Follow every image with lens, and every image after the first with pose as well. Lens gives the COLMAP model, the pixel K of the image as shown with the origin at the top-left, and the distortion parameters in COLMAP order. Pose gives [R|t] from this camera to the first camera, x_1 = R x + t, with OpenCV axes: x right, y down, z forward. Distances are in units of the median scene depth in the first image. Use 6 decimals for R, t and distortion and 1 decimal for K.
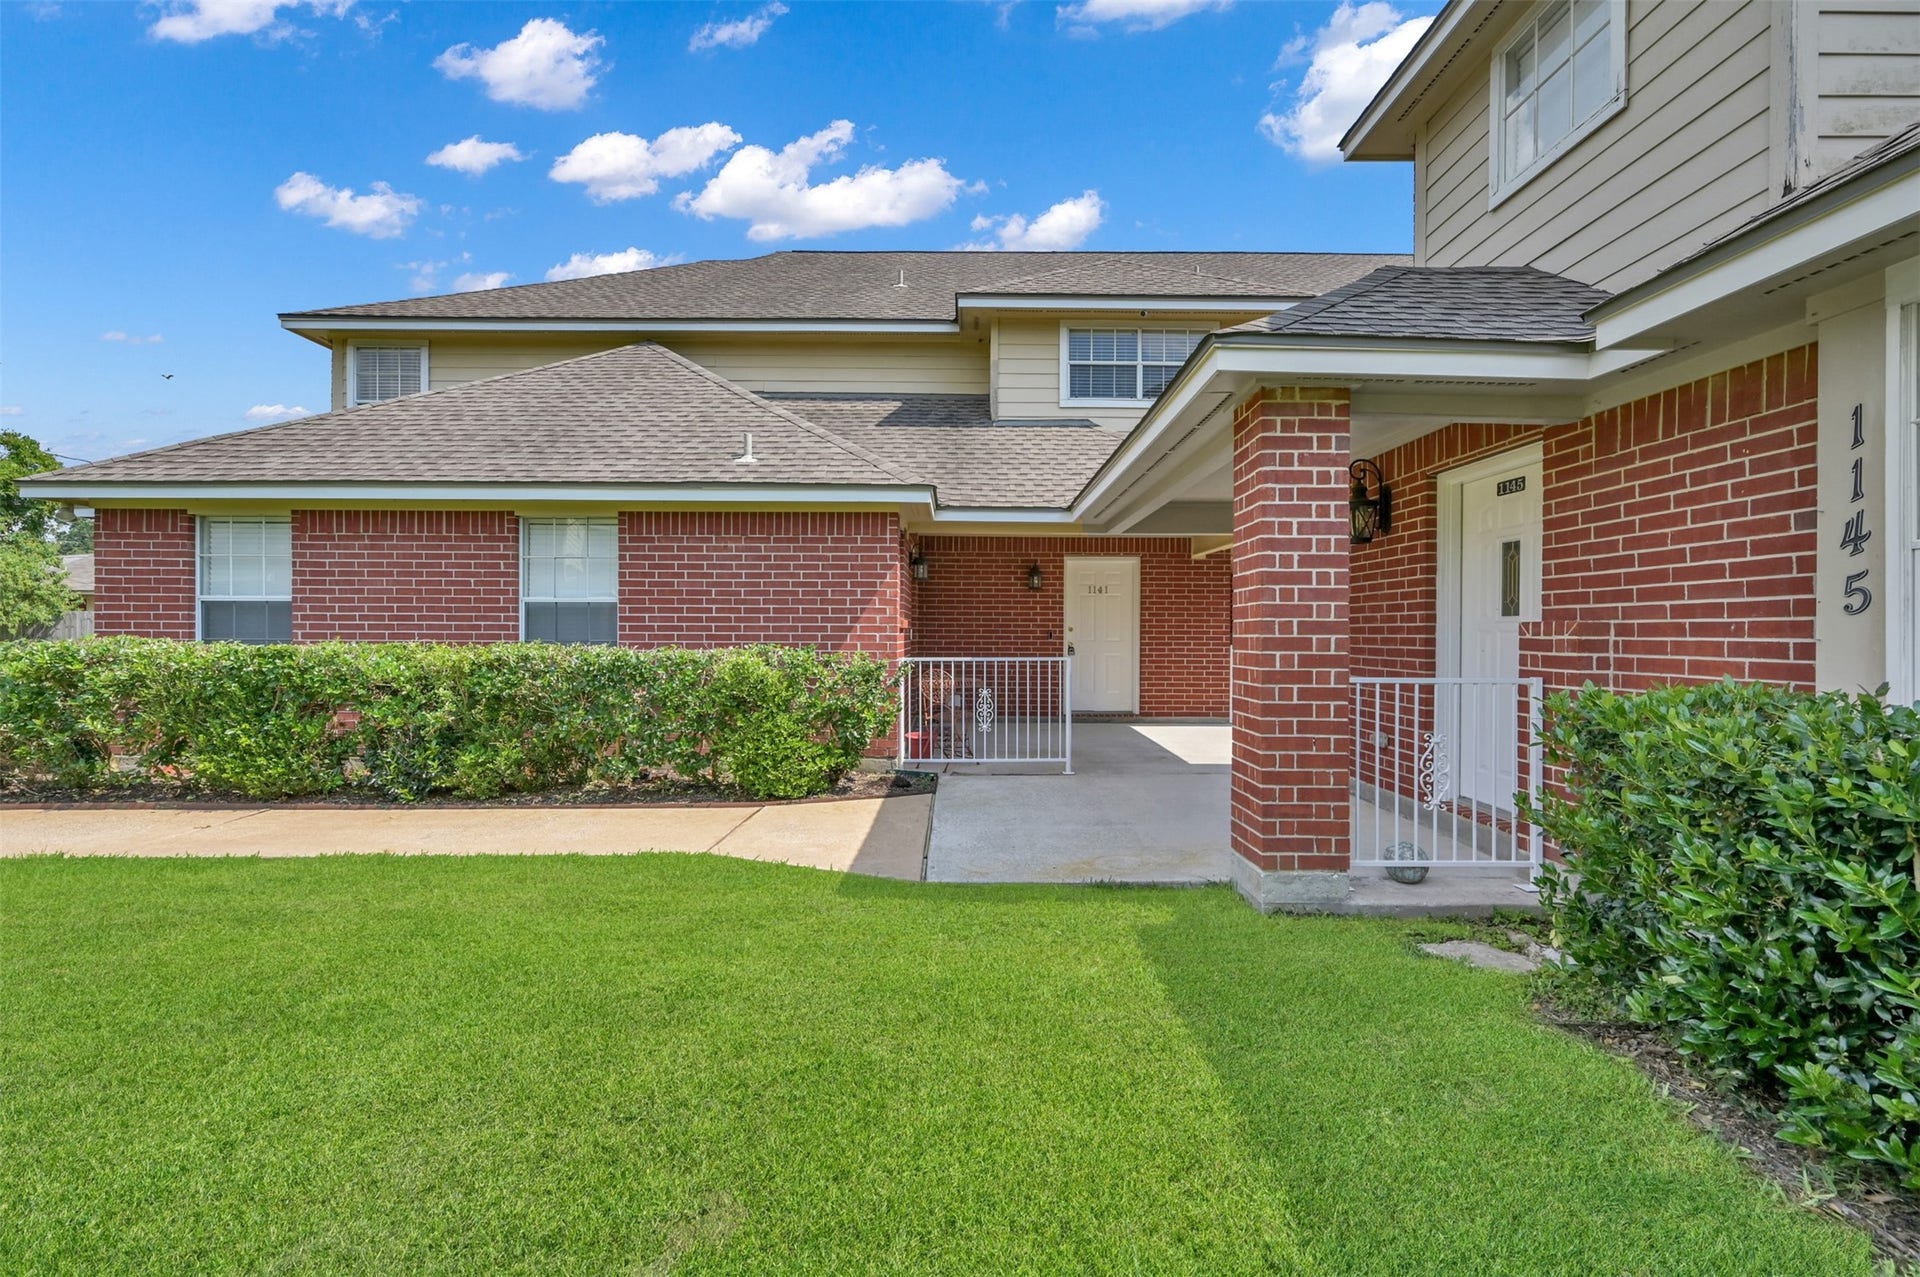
lens RADIAL K [[802.9, 0, 967.7], [0, 802.9, 628.0], [0, 0, 1]] dist [-0.000161, 0.000068]
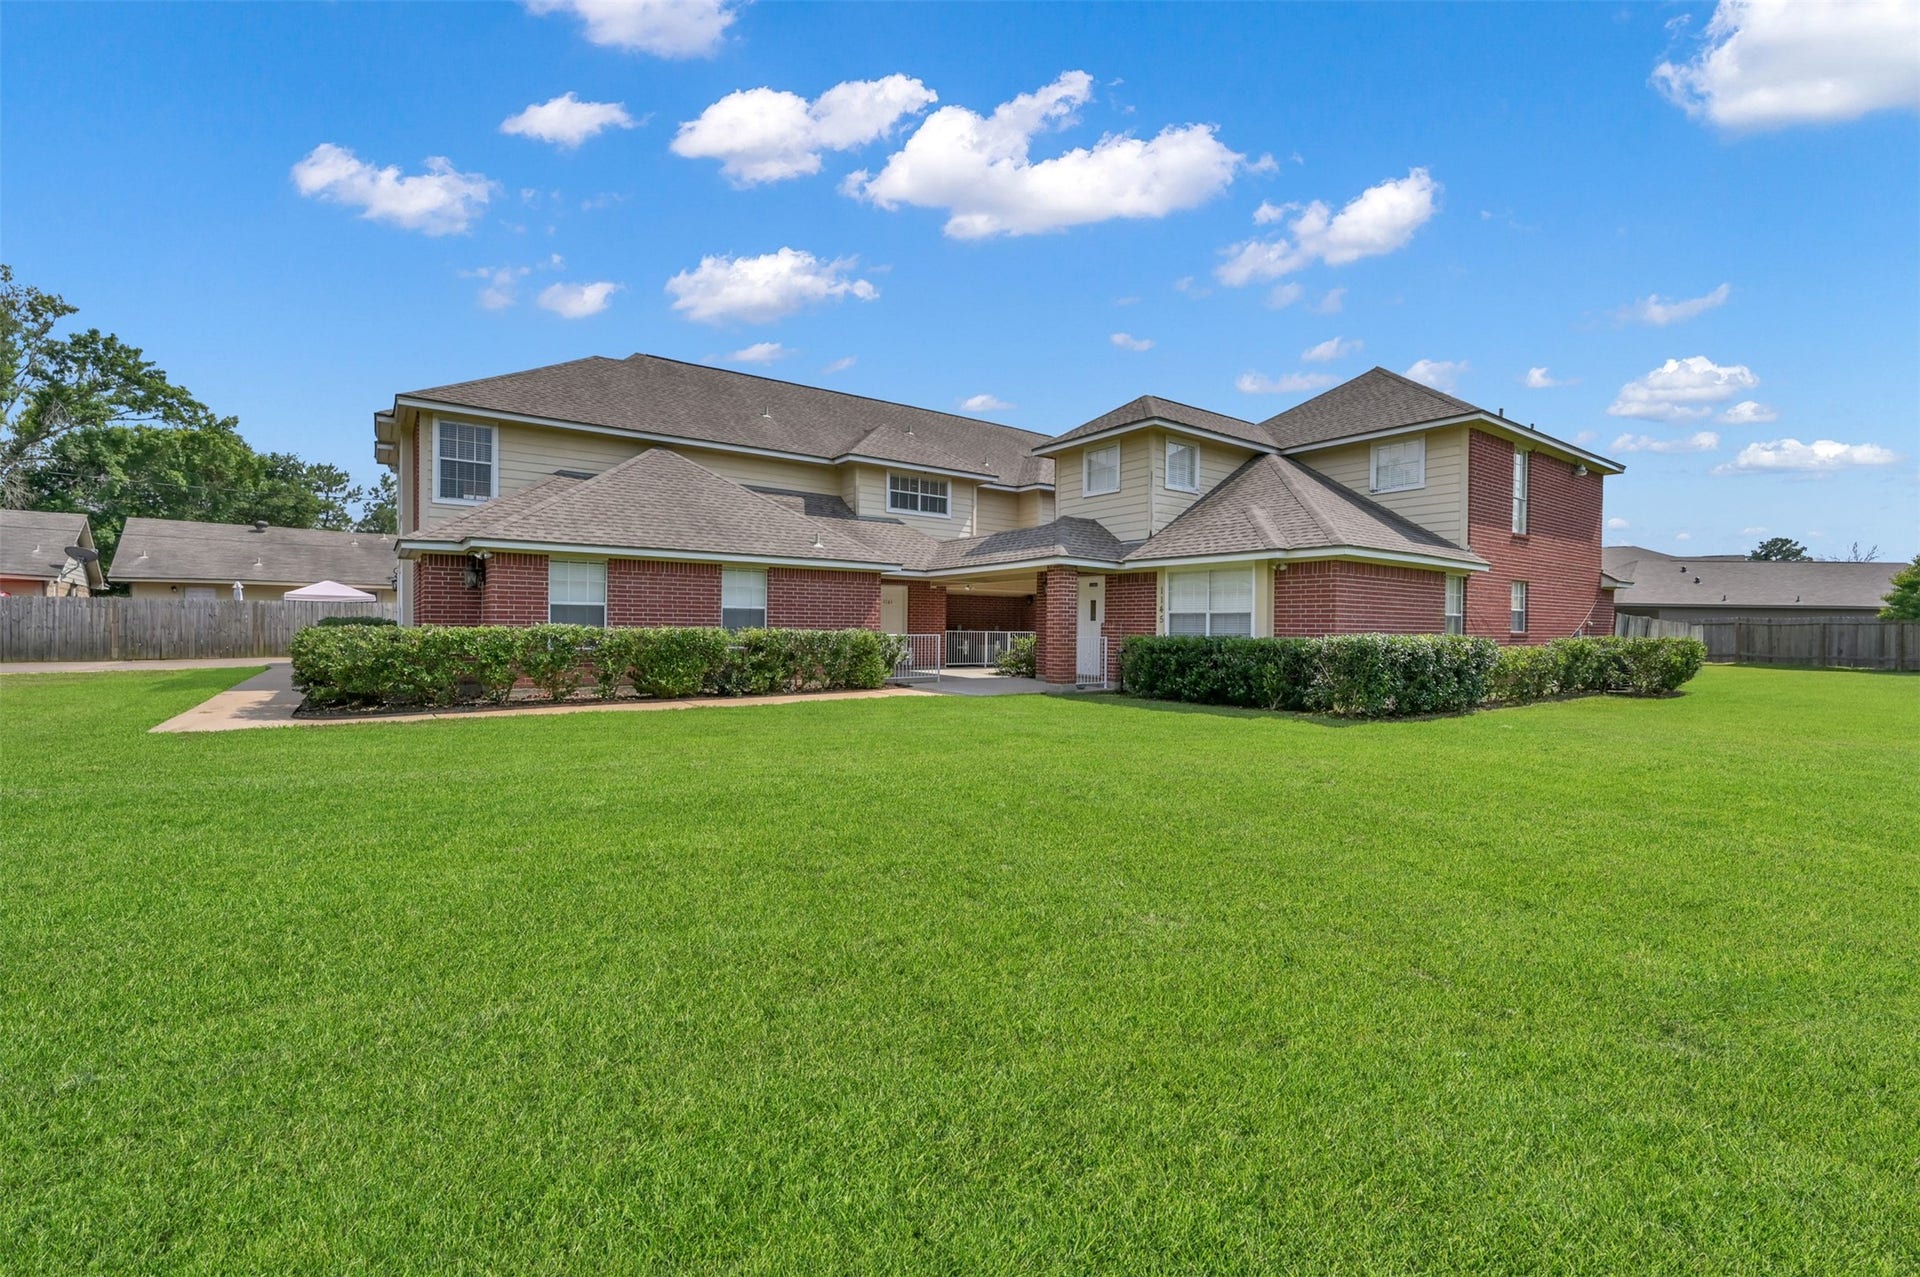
lens RADIAL K [[802.9, 0, 967.7], [0, 802.9, 628.0], [0, 0, 1]] dist [-0.000161, 0.000068]
pose [[0.809134, 0.002221, 0.587620, -1.225922], [-0.010467, 0.999889, 0.010633, -0.009742], [-0.587531, -0.014755, 0.809067, -1.024883]]
